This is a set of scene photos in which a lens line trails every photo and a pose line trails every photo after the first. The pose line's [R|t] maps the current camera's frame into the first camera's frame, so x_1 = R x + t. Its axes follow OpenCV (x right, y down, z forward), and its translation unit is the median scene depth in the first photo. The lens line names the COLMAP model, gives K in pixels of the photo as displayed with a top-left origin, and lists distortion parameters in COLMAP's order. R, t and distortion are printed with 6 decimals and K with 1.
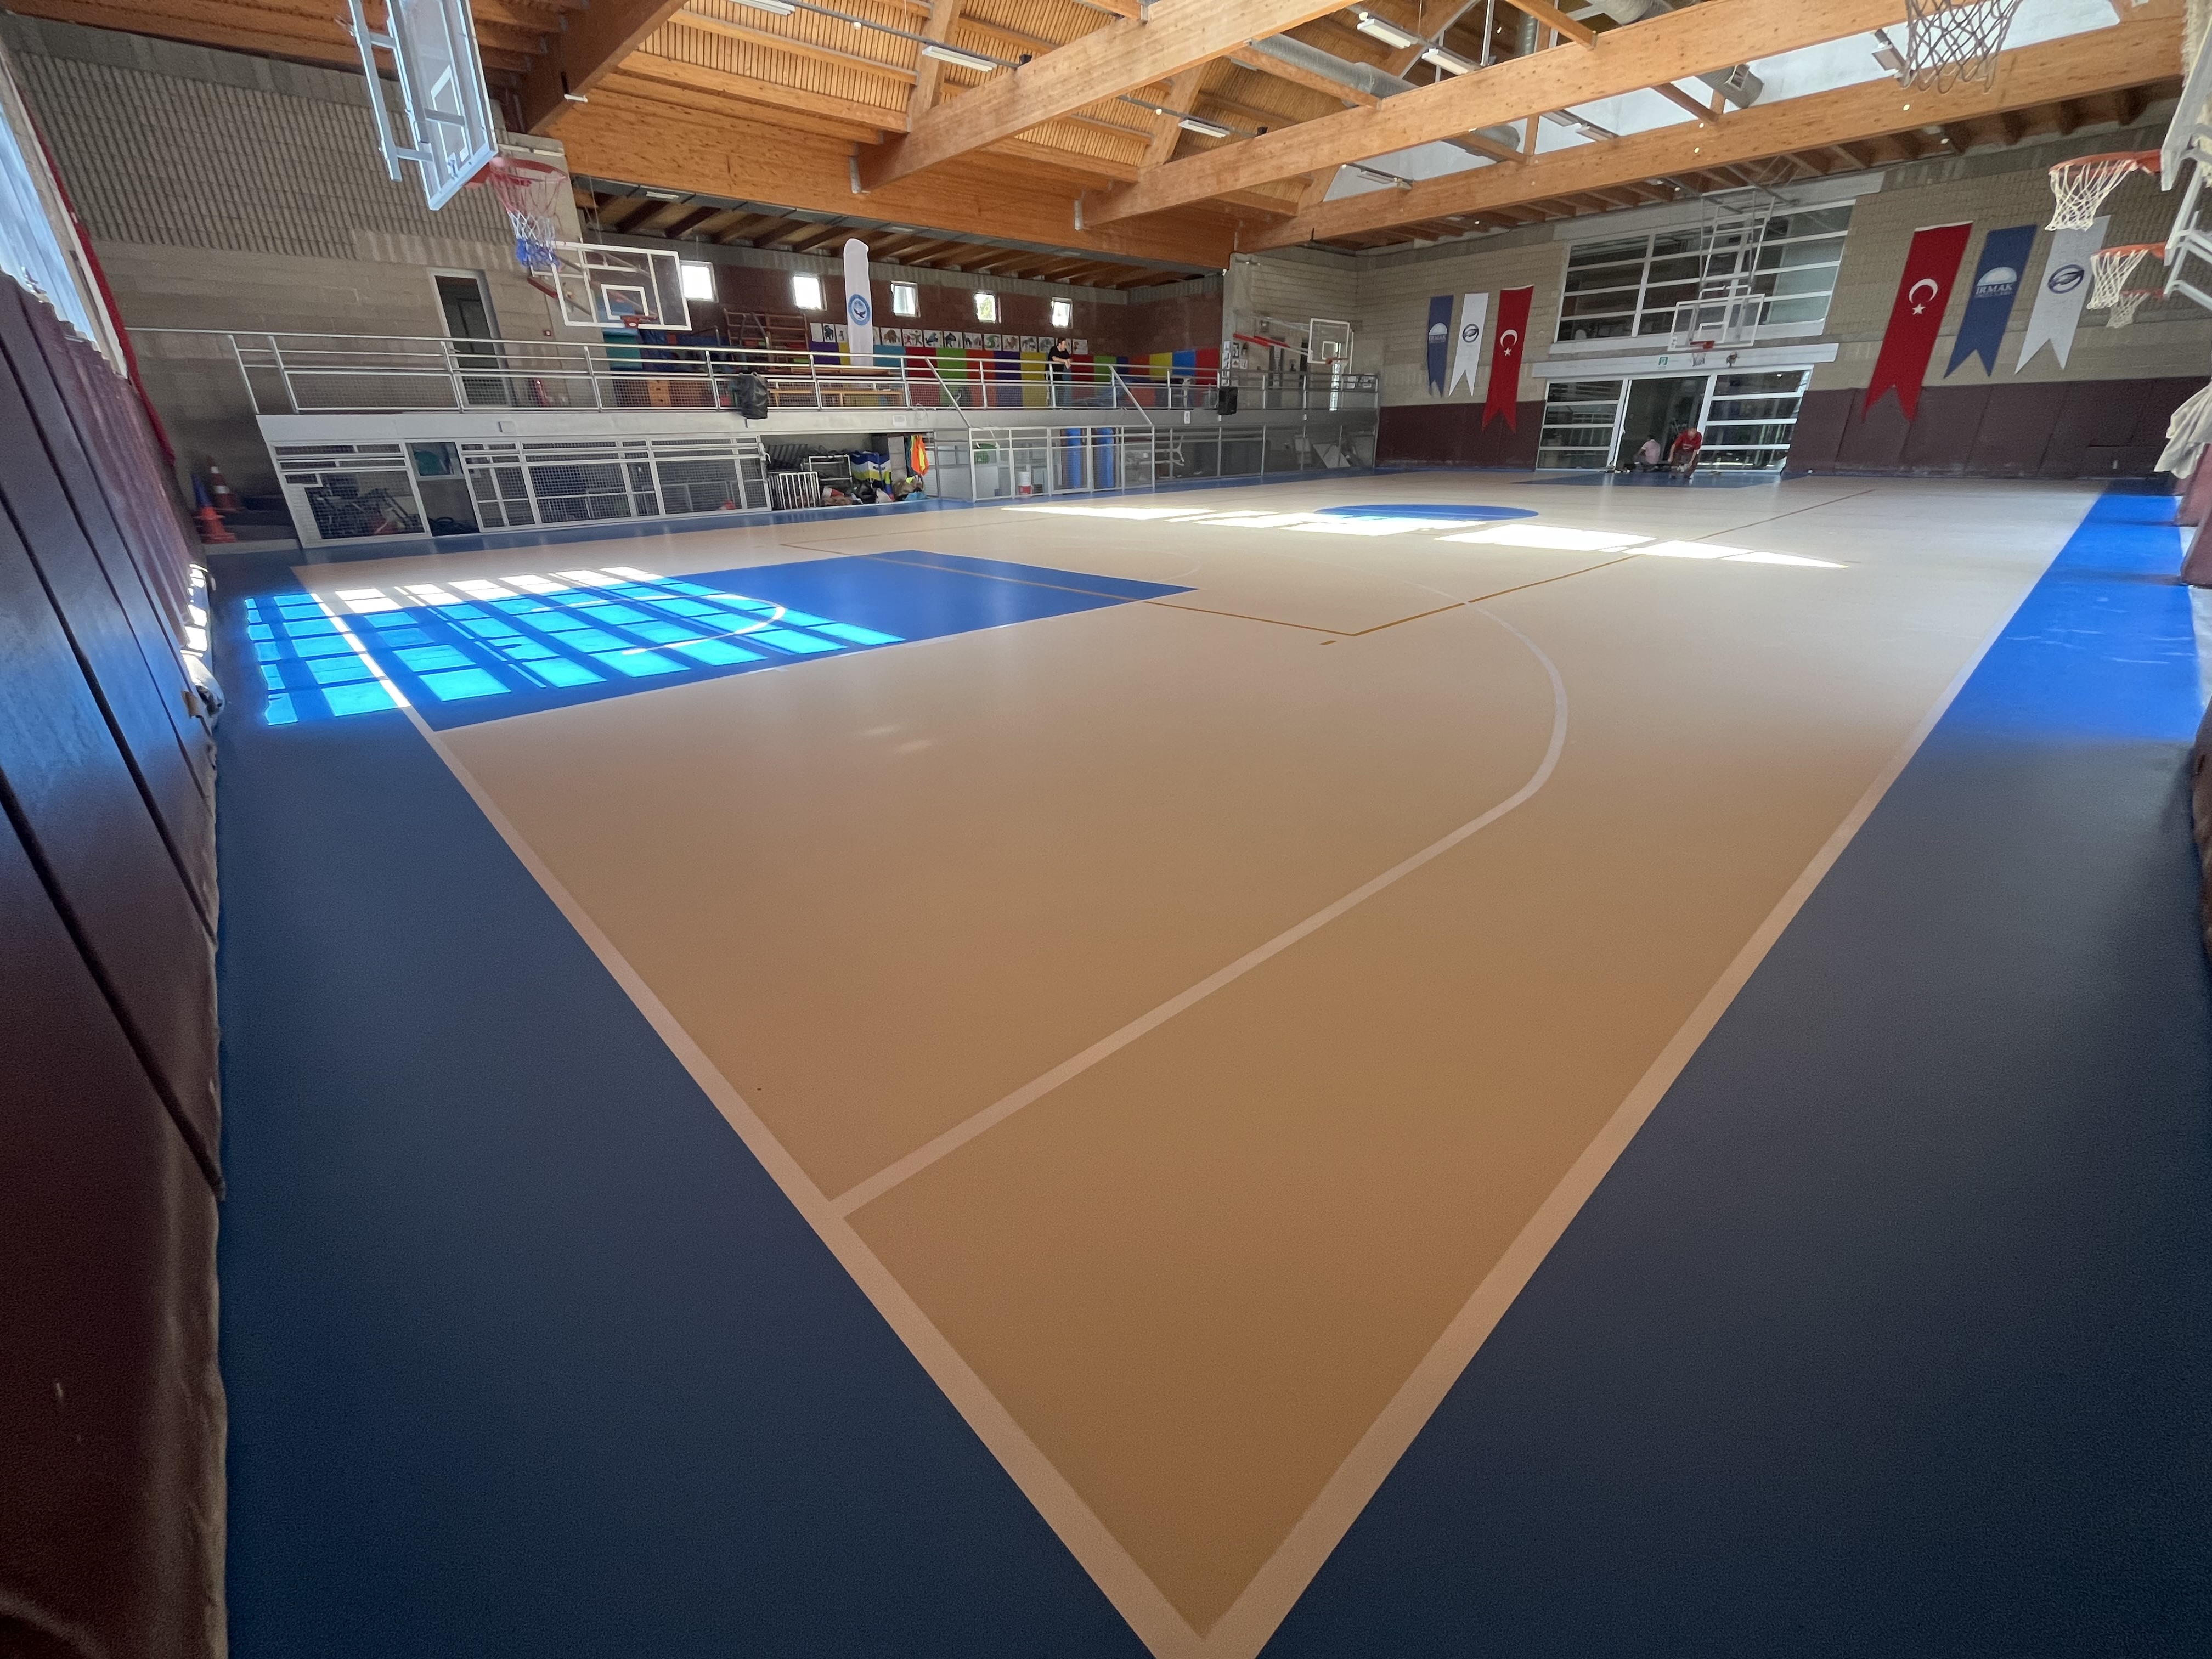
lens RADIAL K [[899.1, 0, 1103.1], [0, 899.1, 826.6], [0, 0, 1]] dist [0.000104, 0.000236]
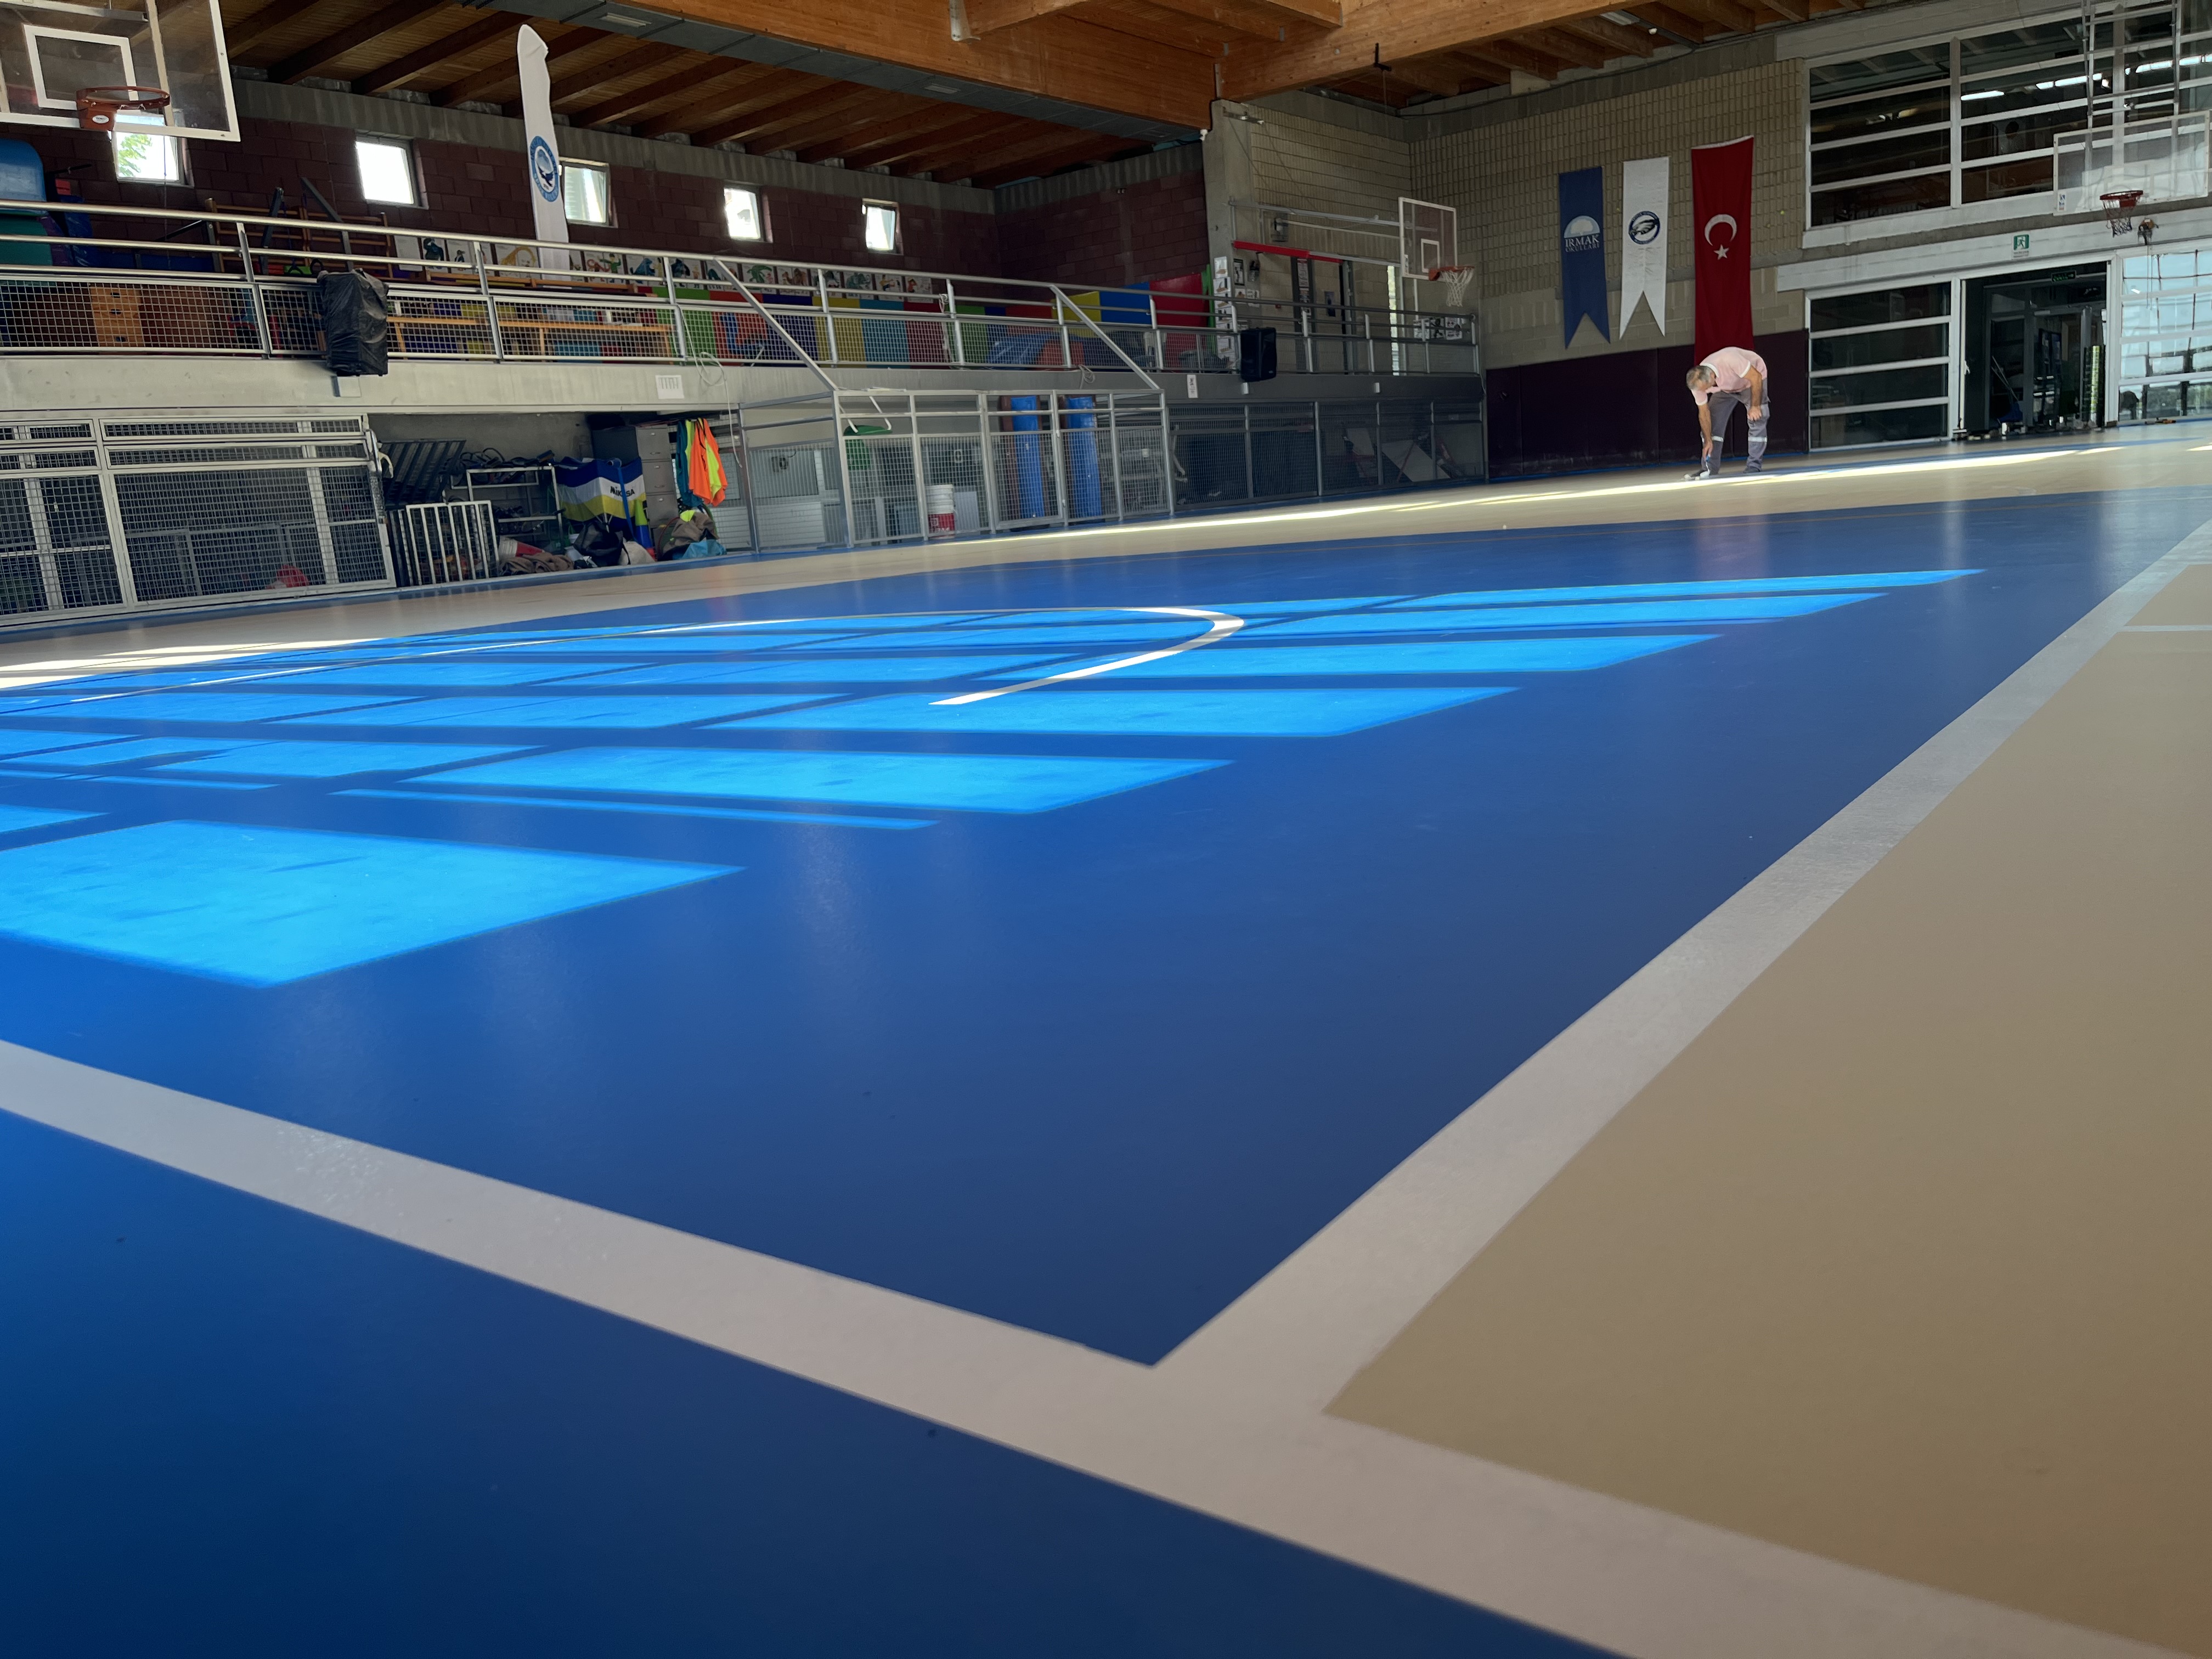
lens RADIAL K [[1704.7, 0, 1112.2], [0, 1704.7, 830.8], [0, 0, 1]] dist [0.033376, -0.047457]
pose [[0.978119, -0.102834, 0.180852, -0.144188], [0.141987, 0.965333, -0.219026, -0.019423], [-0.152060, 0.239912, 0.958812, 0.163890]]
